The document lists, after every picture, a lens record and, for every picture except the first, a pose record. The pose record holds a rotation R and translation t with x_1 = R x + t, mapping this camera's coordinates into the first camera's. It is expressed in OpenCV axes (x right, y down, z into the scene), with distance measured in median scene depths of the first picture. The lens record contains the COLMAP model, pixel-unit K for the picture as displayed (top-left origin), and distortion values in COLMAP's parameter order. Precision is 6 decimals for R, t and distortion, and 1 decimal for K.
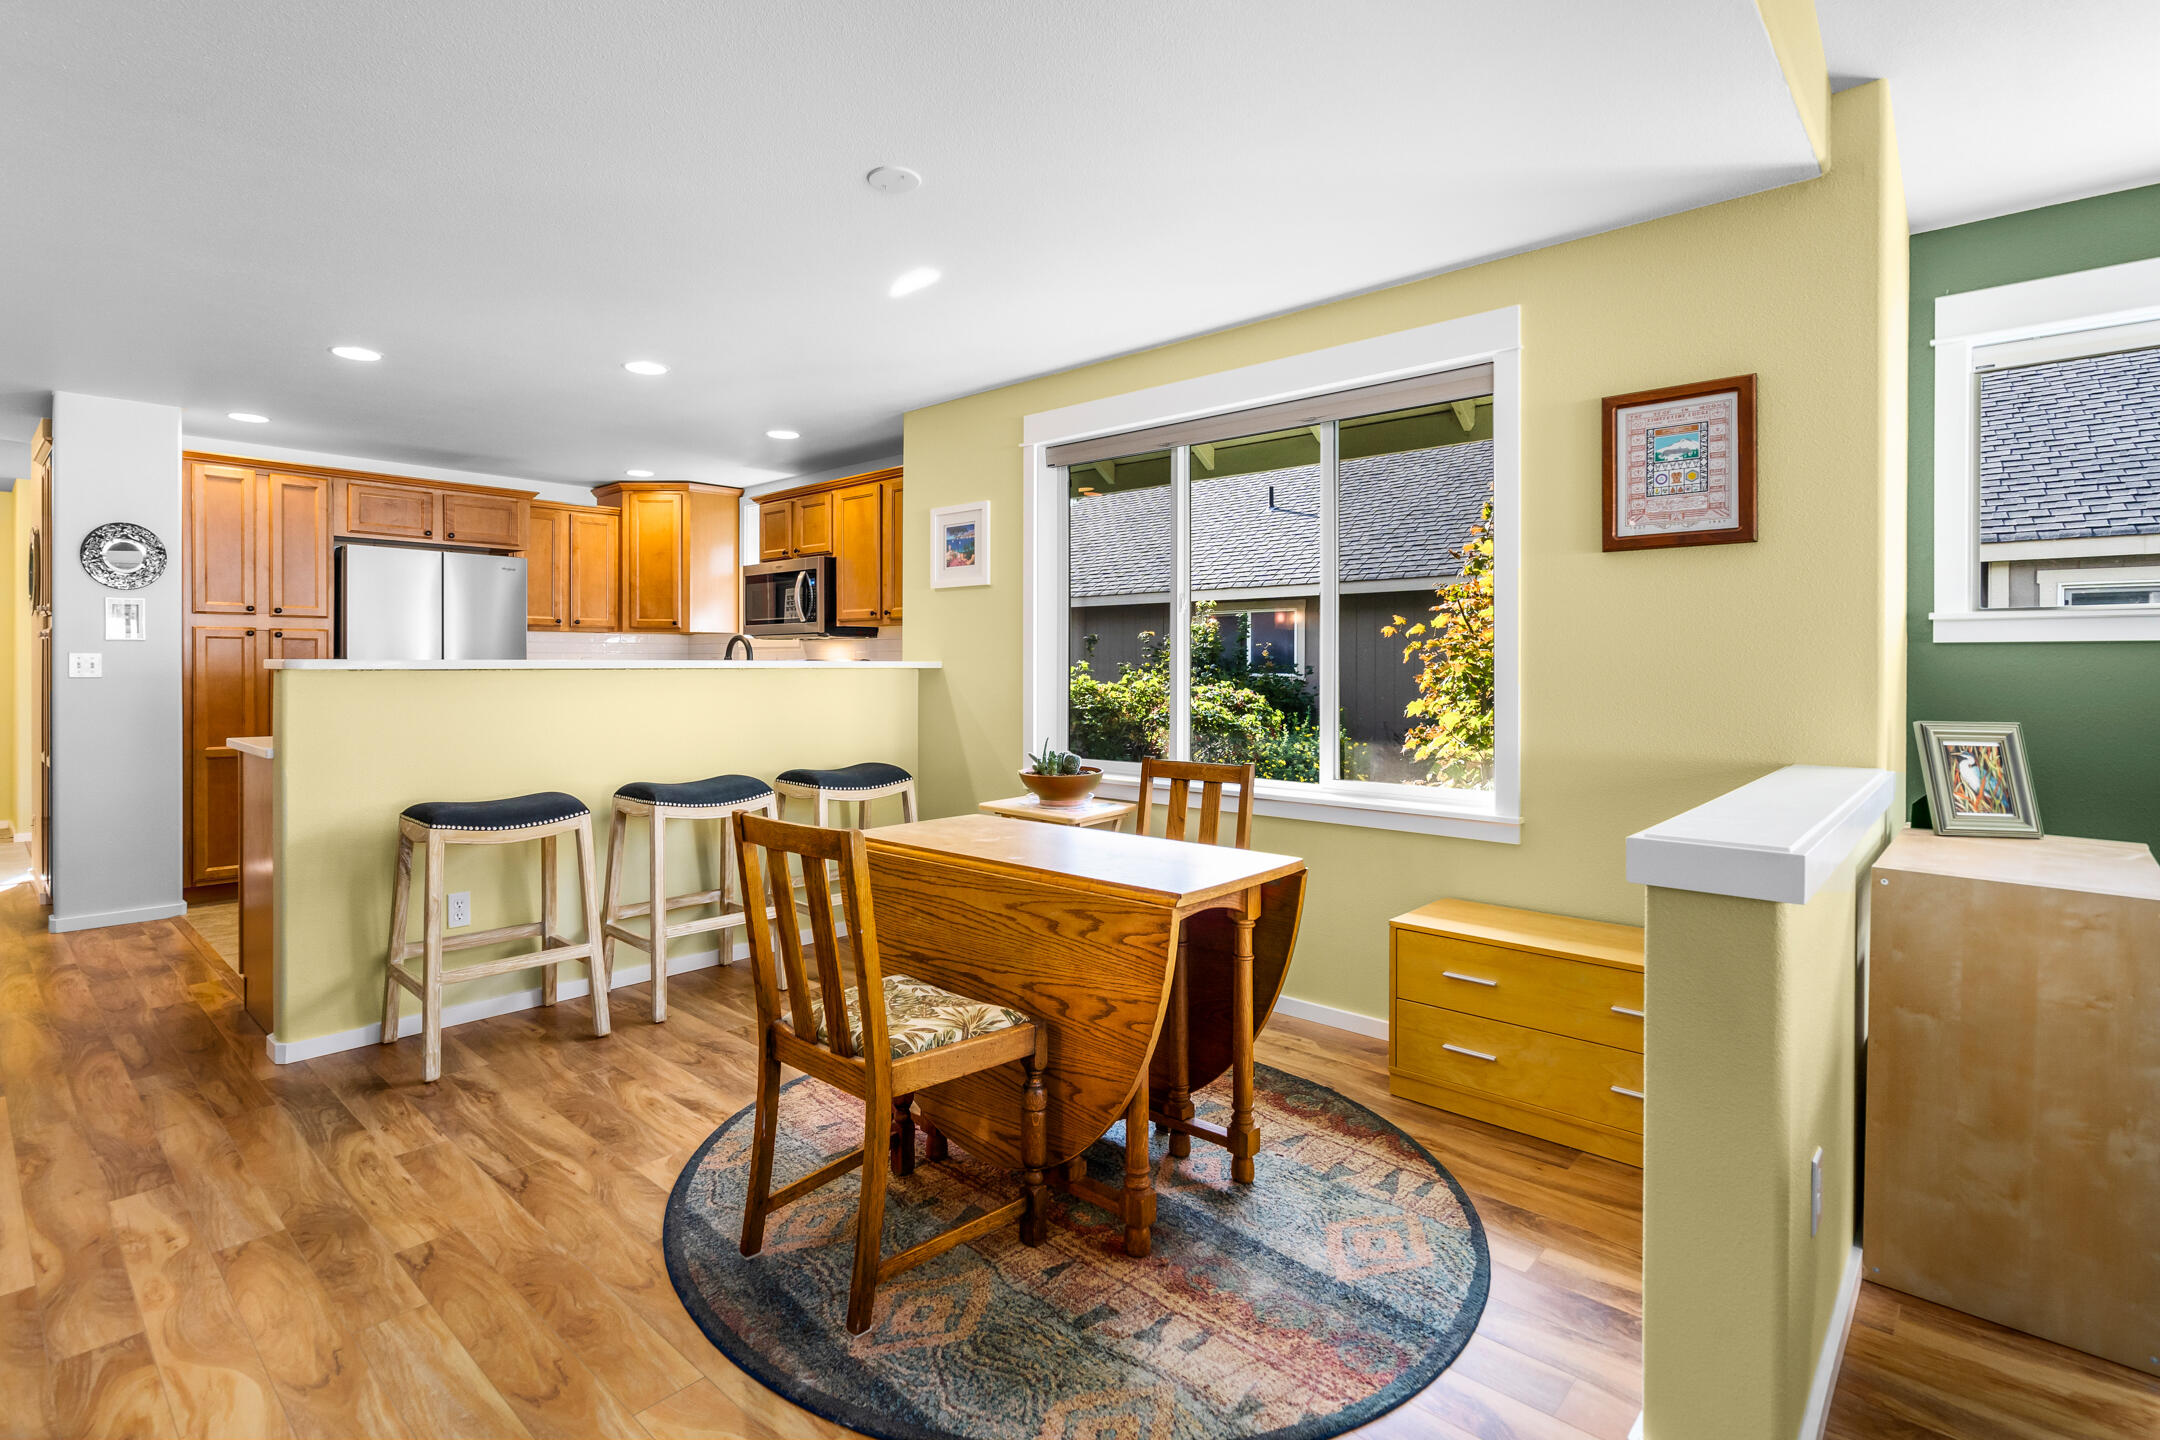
lens RADIAL K [[1041.5, 0, 996.5], [0, 1041.5, 660.2], [0, 0, 1]] dist [-0.003061, -0.000952]
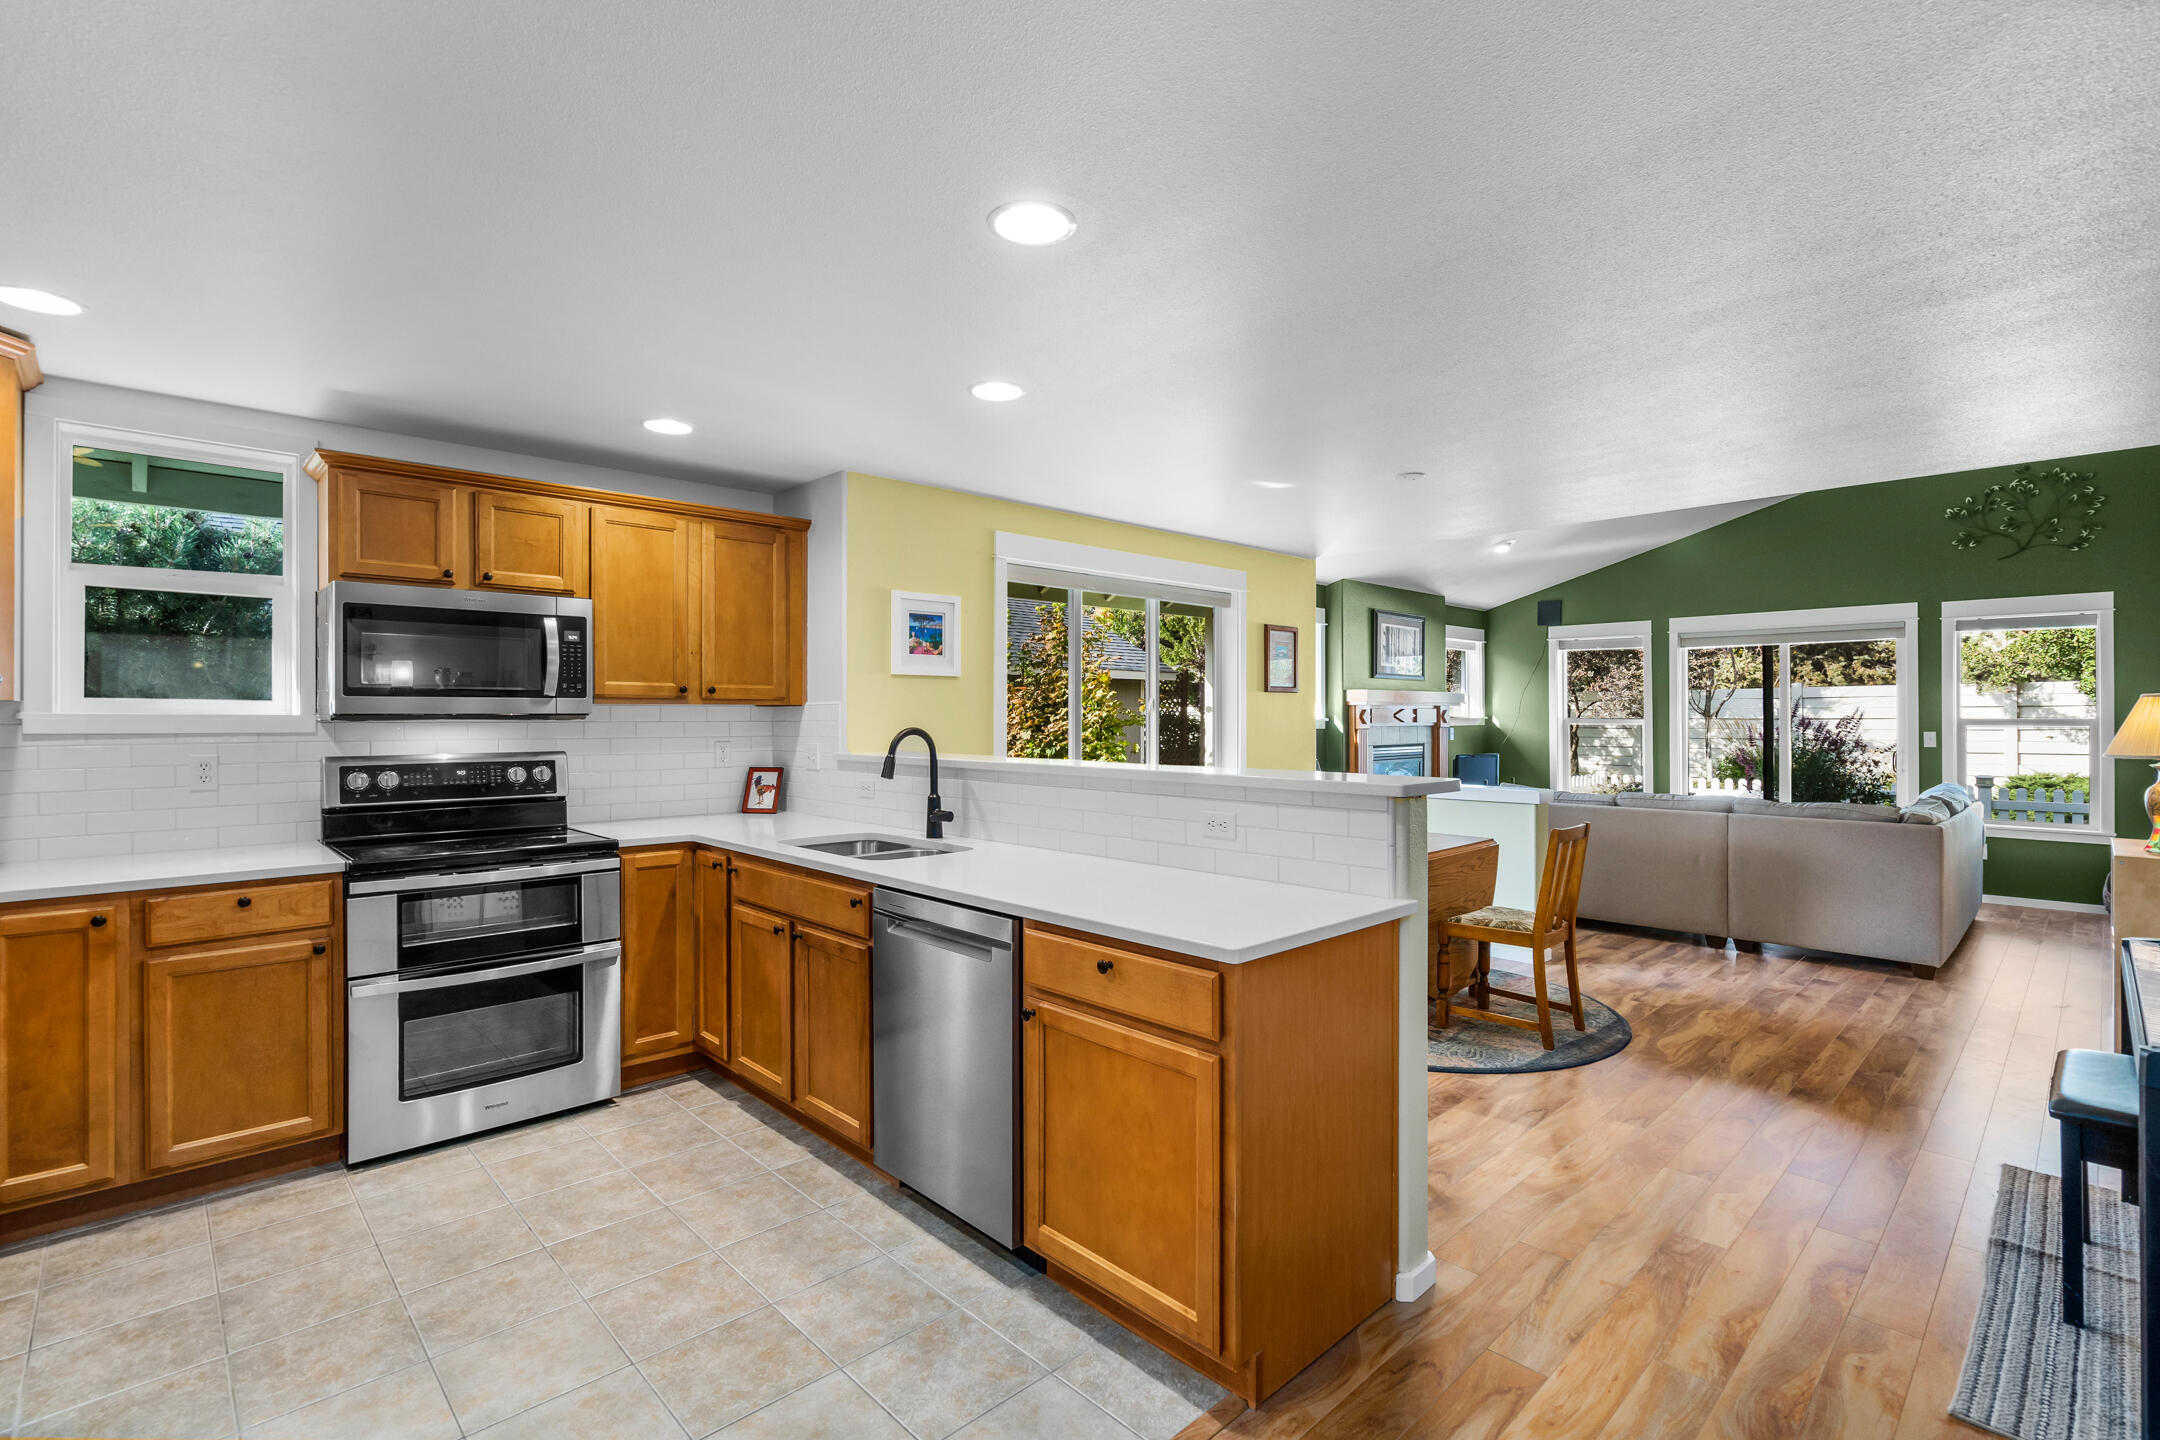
lens RADIAL K [[982.2, 0, 1061.4], [0, 982.2, 707.3], [0, 0, 1]] dist [-0.006163, 0.001071]
pose [[0.043335, 0.006279, 0.999041, -0.941992], [-0.003278, 0.999976, -0.006143, -0.033463], [-0.999055, -0.003008, 0.043355, 0.806114]]
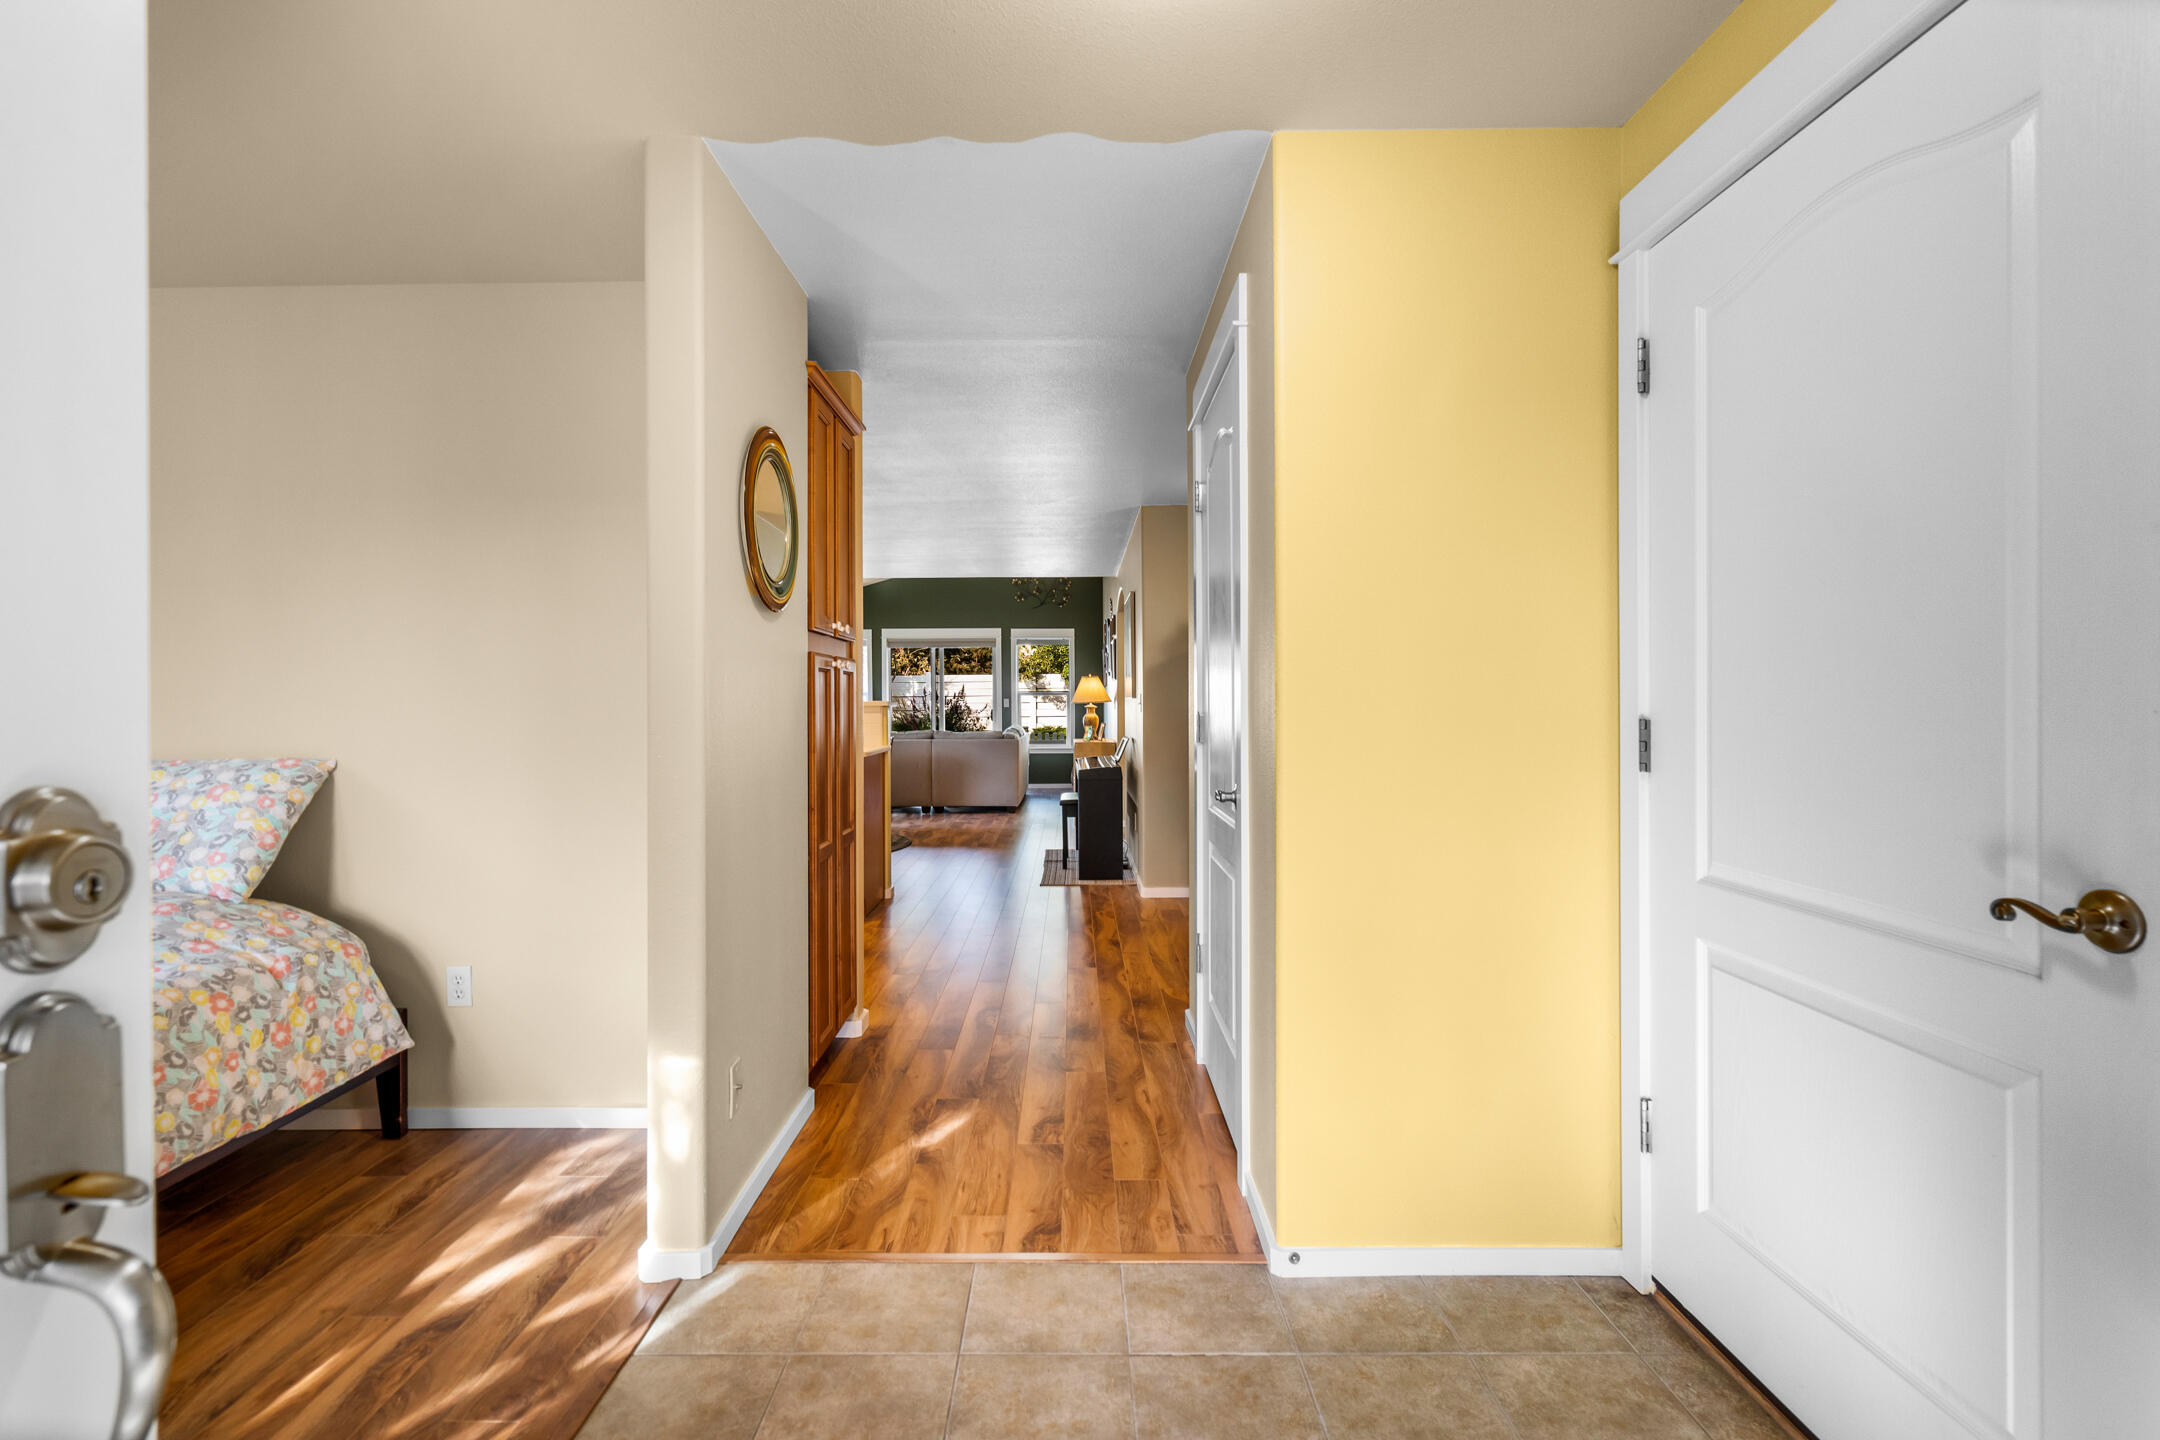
lens RADIAL K [[982.2, 0, 1082.6], [0, 982.2, 701.0], [0, 0, 1]] dist [-0.006163, 0.001071]
pose [[-0.707957, 0.000102, 0.706256, -1.513247], [-0.000860, 0.999999, -0.001007, -0.000216], [-0.706255, -0.001320, -0.707956, 1.367486]]
